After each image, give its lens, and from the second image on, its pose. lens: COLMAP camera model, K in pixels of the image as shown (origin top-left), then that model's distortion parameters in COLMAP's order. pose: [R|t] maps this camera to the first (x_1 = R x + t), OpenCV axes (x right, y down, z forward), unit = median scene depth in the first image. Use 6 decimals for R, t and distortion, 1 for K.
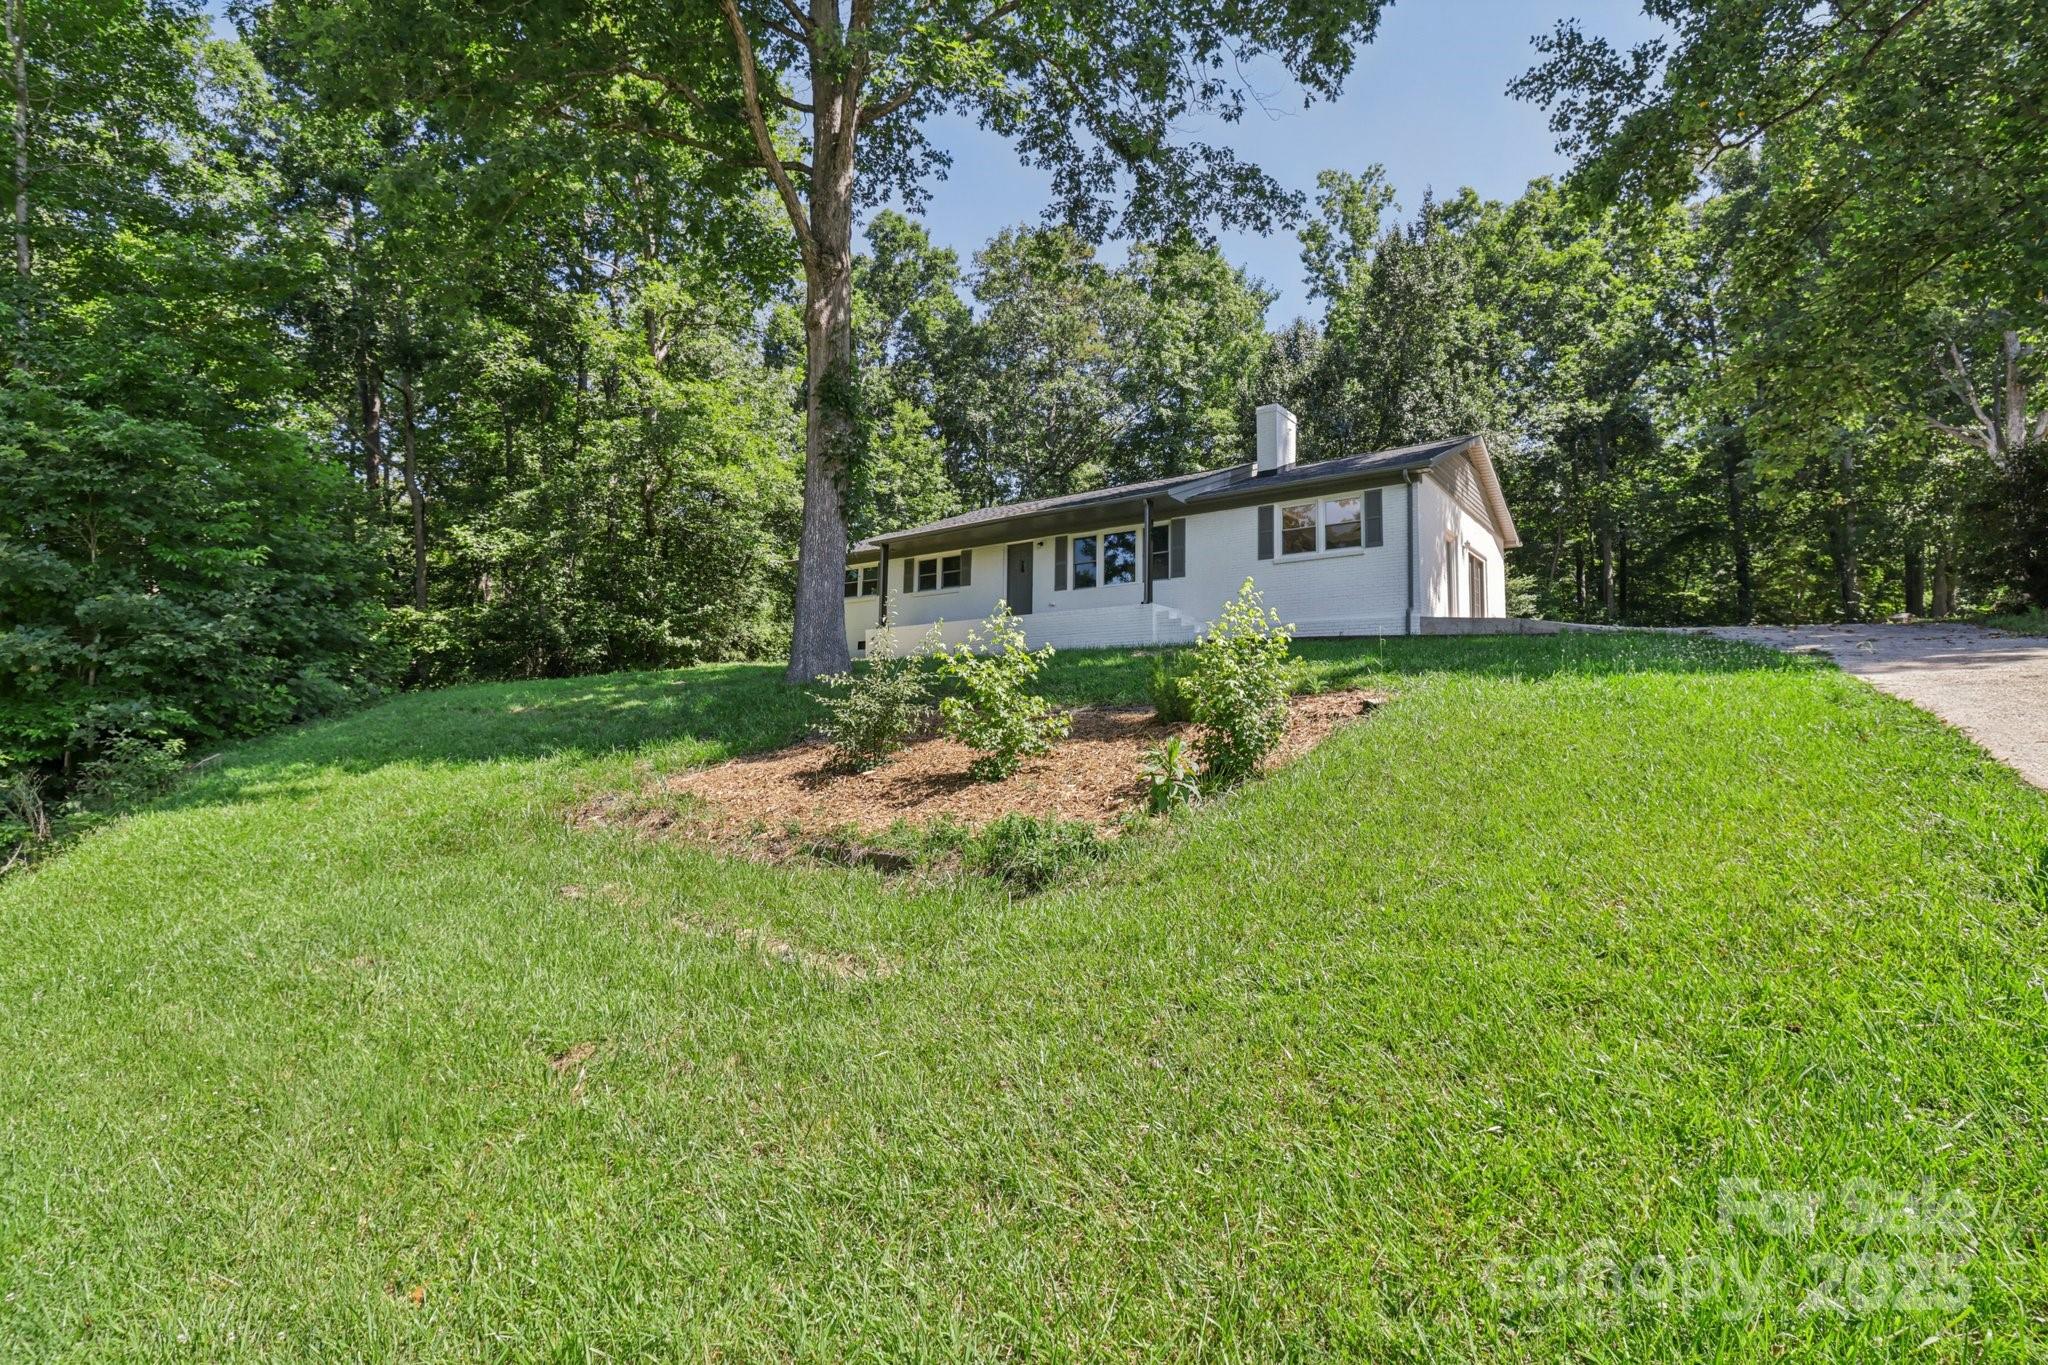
lens RADIAL K [[978.7, 0, 1025.7], [0, 978.7, 655.7], [0, 0, 1]] dist [-0.000646, -0.011336]
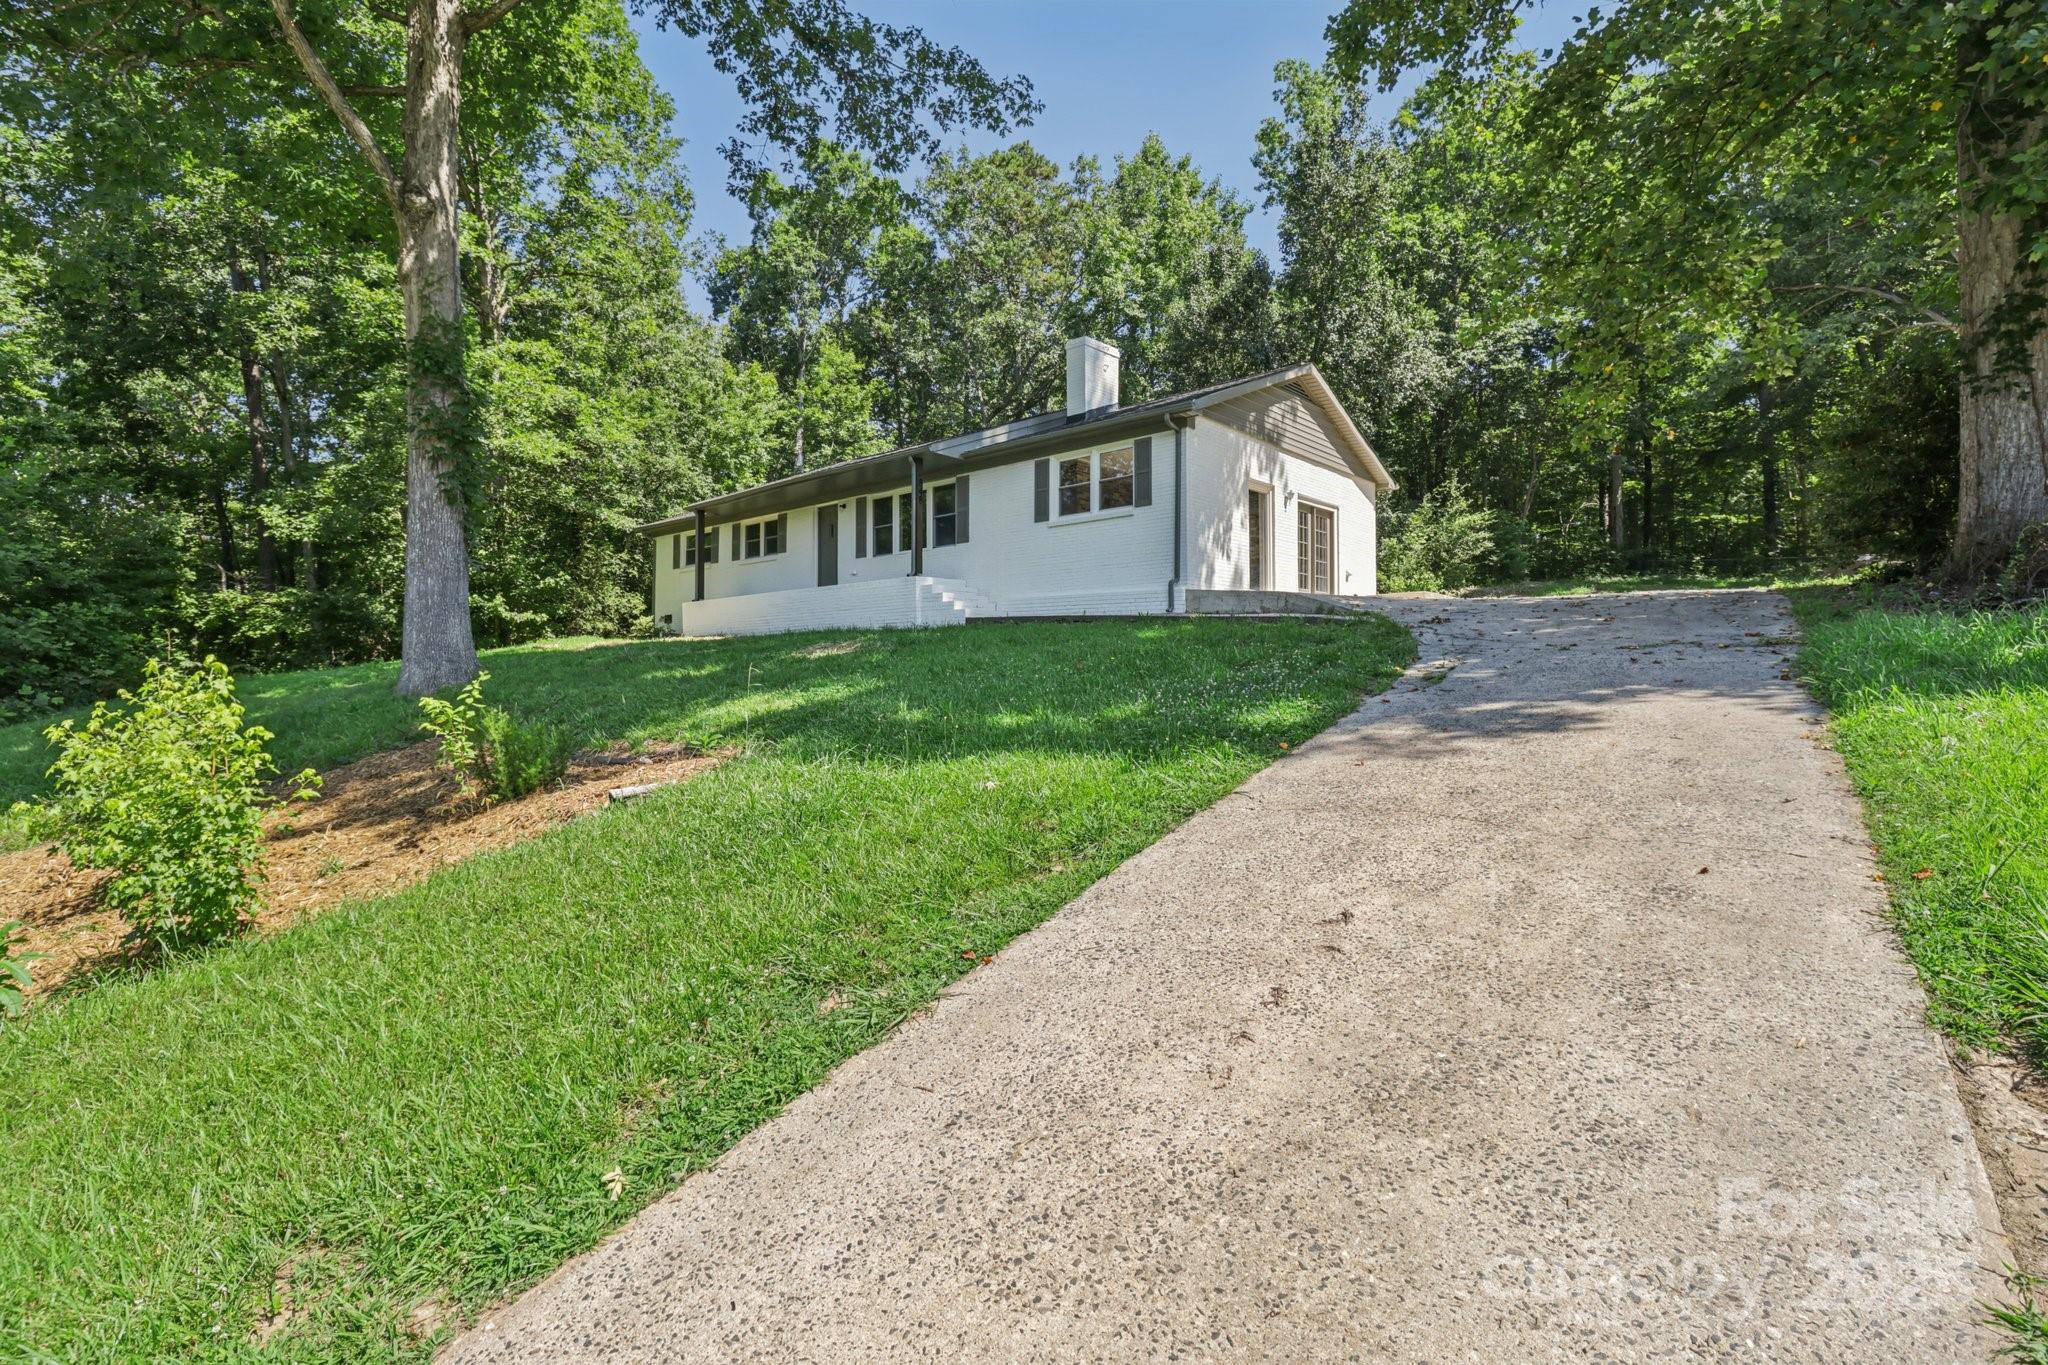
lens RADIAL K [[954.5, 0, 1026.9], [0, 954.5, 657.8], [0, 0, 1]] dist [-0.002079, -0.011226]
pose [[0.996027, -0.019477, -0.086897, 0.221191], [0.025910, 0.996957, 0.073523, -0.029602], [0.085200, -0.075482, 0.993501, 0.106710]]
